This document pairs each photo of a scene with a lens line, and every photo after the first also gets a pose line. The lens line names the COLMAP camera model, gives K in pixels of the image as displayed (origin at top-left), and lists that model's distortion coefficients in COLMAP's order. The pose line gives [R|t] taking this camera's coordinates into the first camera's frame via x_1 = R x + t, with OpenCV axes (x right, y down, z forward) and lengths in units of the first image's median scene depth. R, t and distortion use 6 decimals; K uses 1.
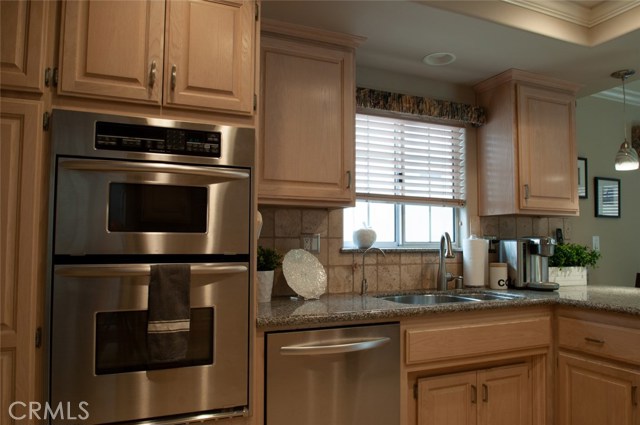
lens RADIAL K [[458.9, 0, 320.0], [0, 458.9, 212.5], [0, 0, 1]] dist [-0.037307, 0.003562]
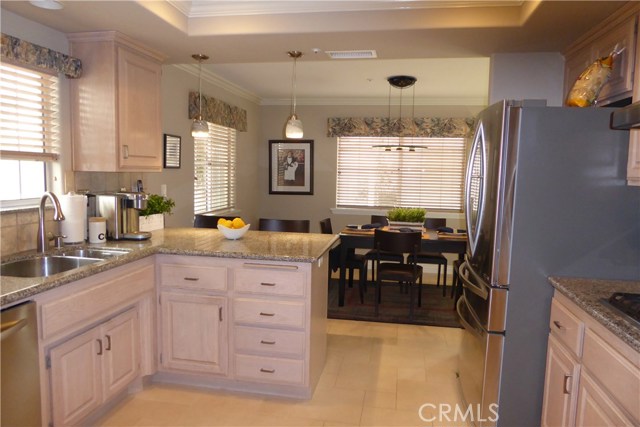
lens RADIAL K [[454.6, 0, 320.0], [0, 454.6, 213.5], [0, 0, 1]] dist [0.005034, -0.054539]
pose [[0.557389, -0.074902, 0.826866, -0.182733], [-0.066285, 0.988728, 0.134247, -0.073024], [-0.827601, -0.129636, 0.546142, 0.010265]]
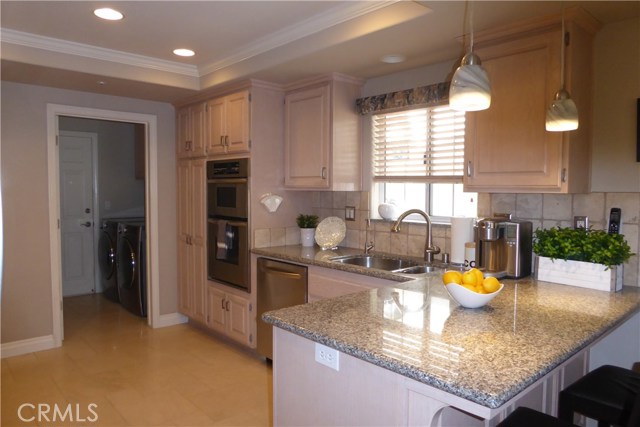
lens RADIAL K [[454.6, 0, 320.0], [0, 454.6, 213.5], [0, 0, 1]] dist [0.005034, -0.054539]
pose [[0.316667, 0.048362, -0.947303, 1.202351], [0.051075, 0.996381, 0.067941, -0.032861], [0.947161, -0.069898, 0.313051, 0.404223]]
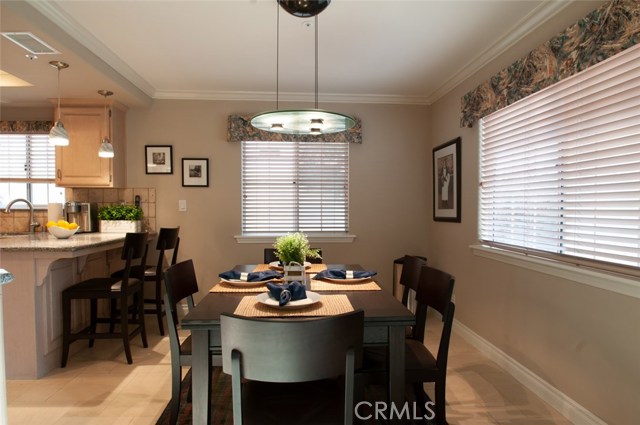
lens RADIAL K [[407.2, 0, 320.0], [0, 407.2, 212.5], [0, 0, 1]] dist [-0.008487, -0.002326]
pose [[0.937132, 0.001115, -0.348973, 1.799664], [0.024855, 0.997242, 0.069932, 0.014588], [0.348089, -0.074209, 0.934520, -0.053195]]
